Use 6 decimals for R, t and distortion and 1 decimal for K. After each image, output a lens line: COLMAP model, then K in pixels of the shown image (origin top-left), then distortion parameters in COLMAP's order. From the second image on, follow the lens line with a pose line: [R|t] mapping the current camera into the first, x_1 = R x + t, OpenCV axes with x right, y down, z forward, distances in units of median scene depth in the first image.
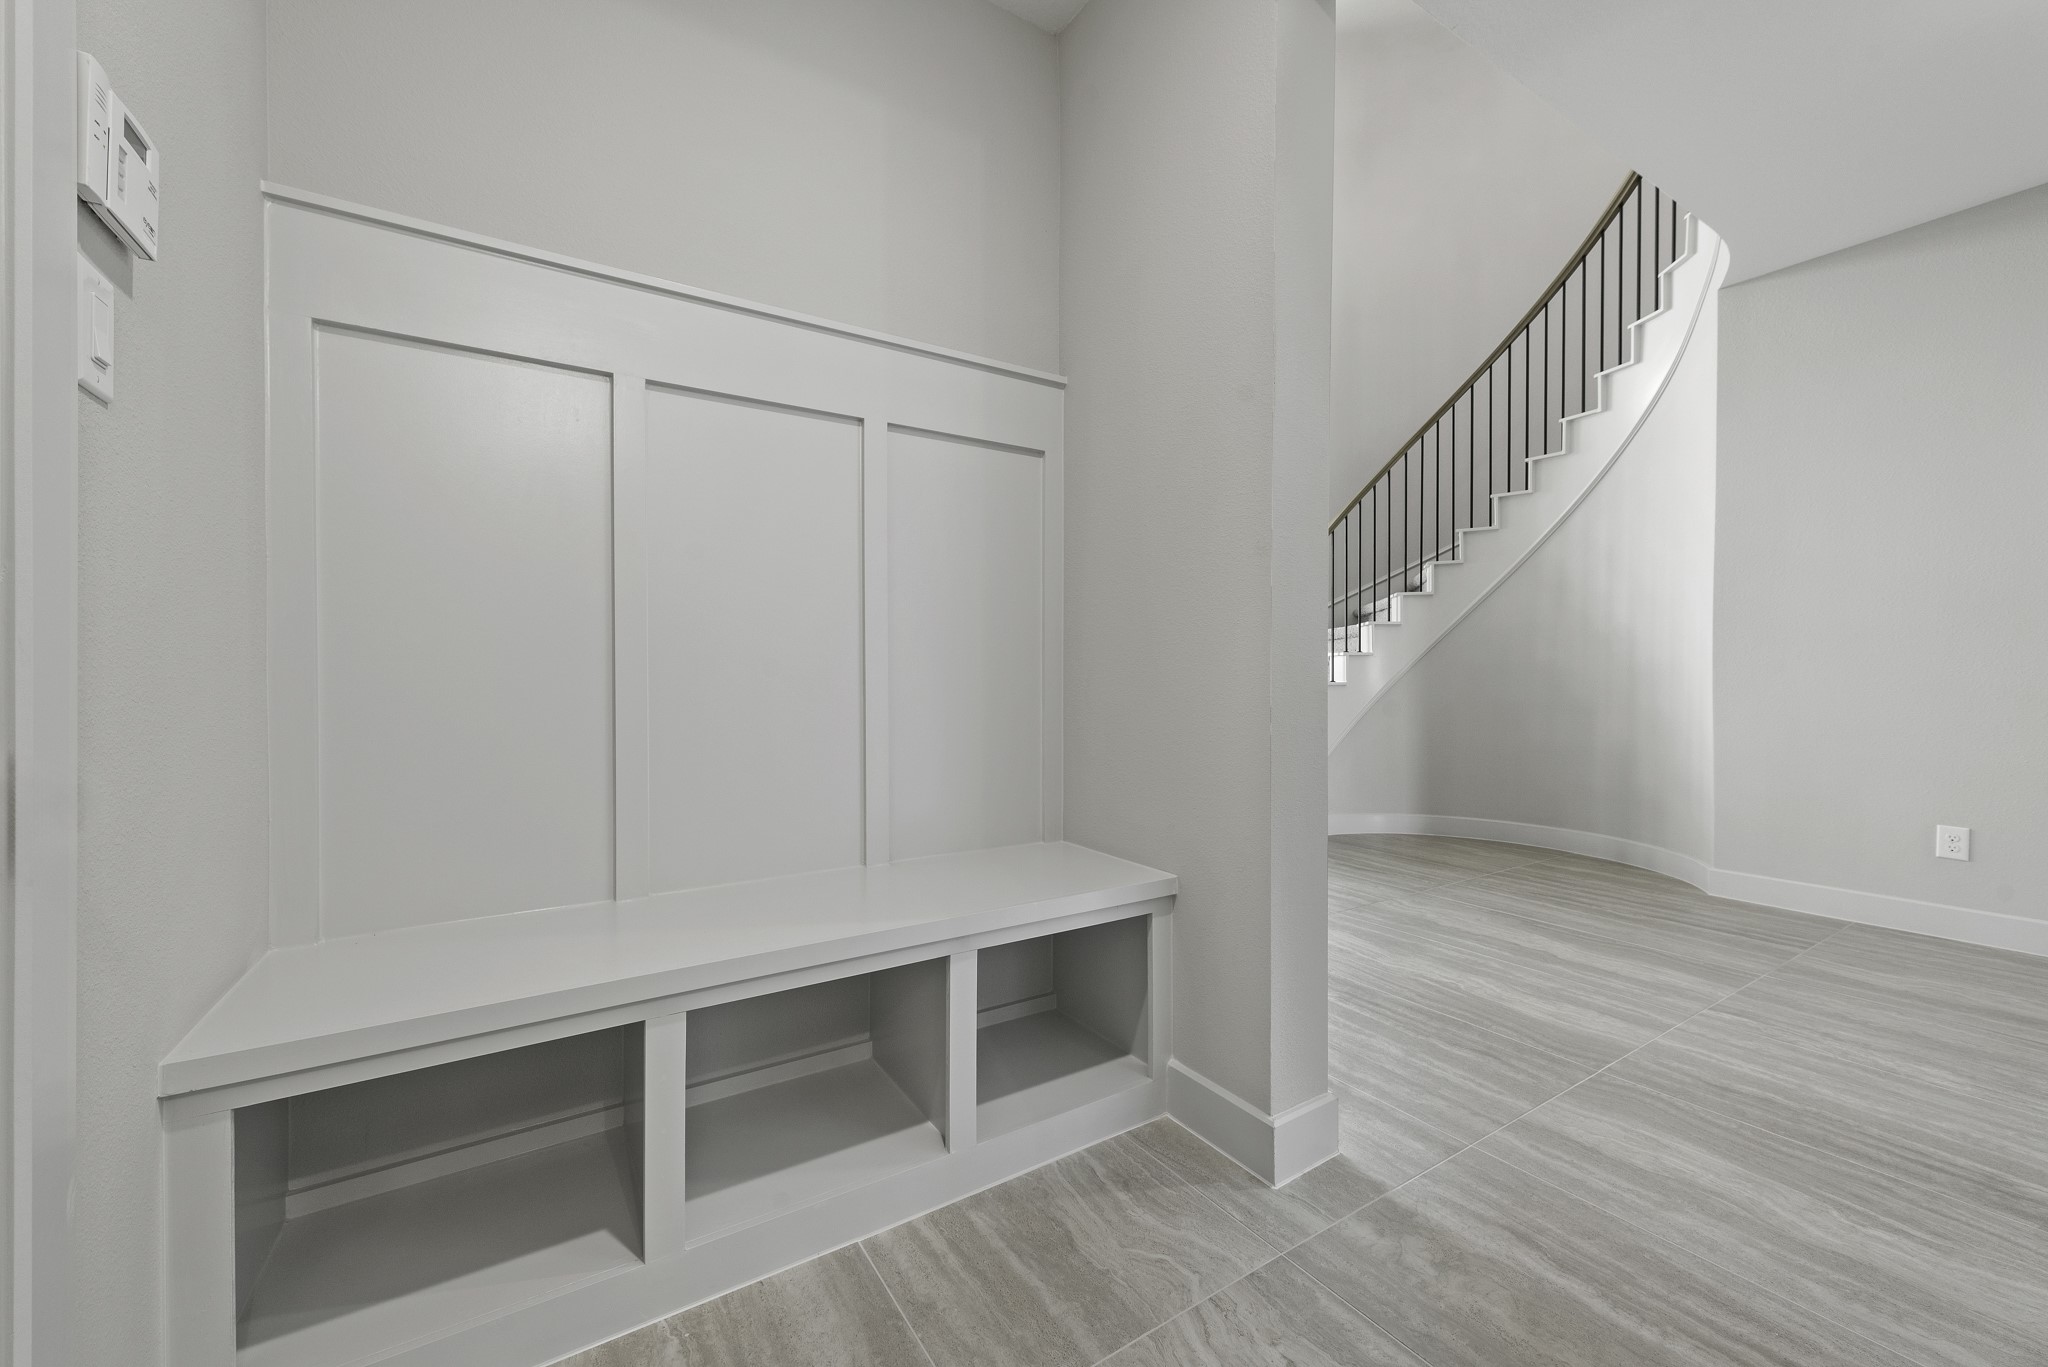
lens RADIAL K [[803.5, 0, 1028.1], [0, 803.5, 678.4], [0, 0, 1]] dist [0.012121, -0.002660]
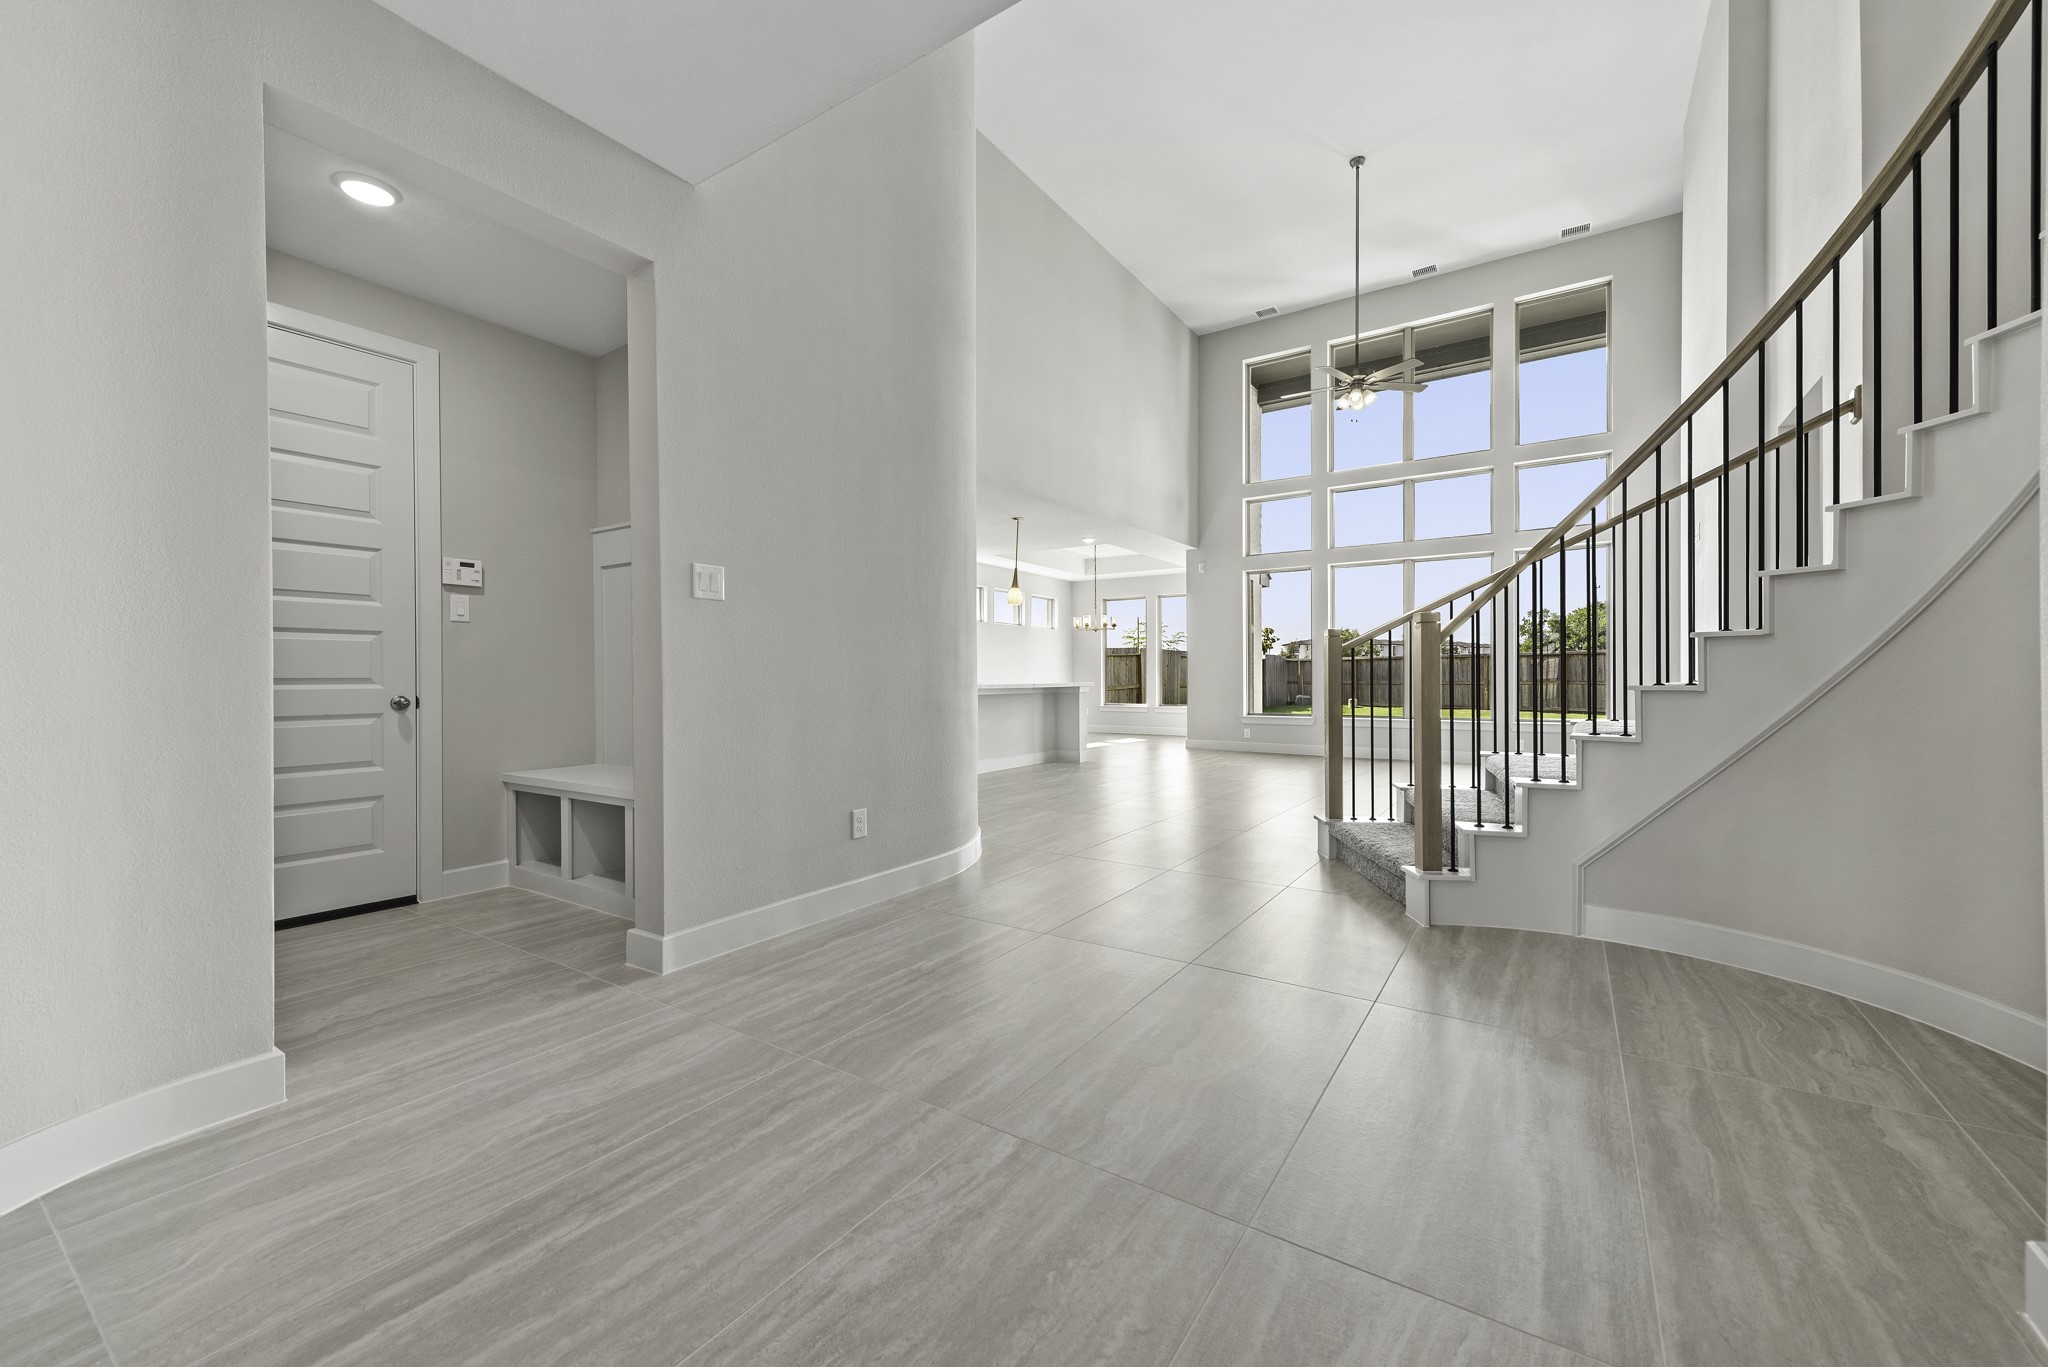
lens RADIAL K [[803.5, 0, 1029.5], [0, 803.5, 686.1], [0, 0, 1]] dist [0.012121, -0.002660]
pose [[0.396480, 0.010889, -0.917979, 1.857160], [0.002680, 0.999912, 0.013018, -0.010674], [0.918040, -0.007622, 0.396415, 0.894736]]
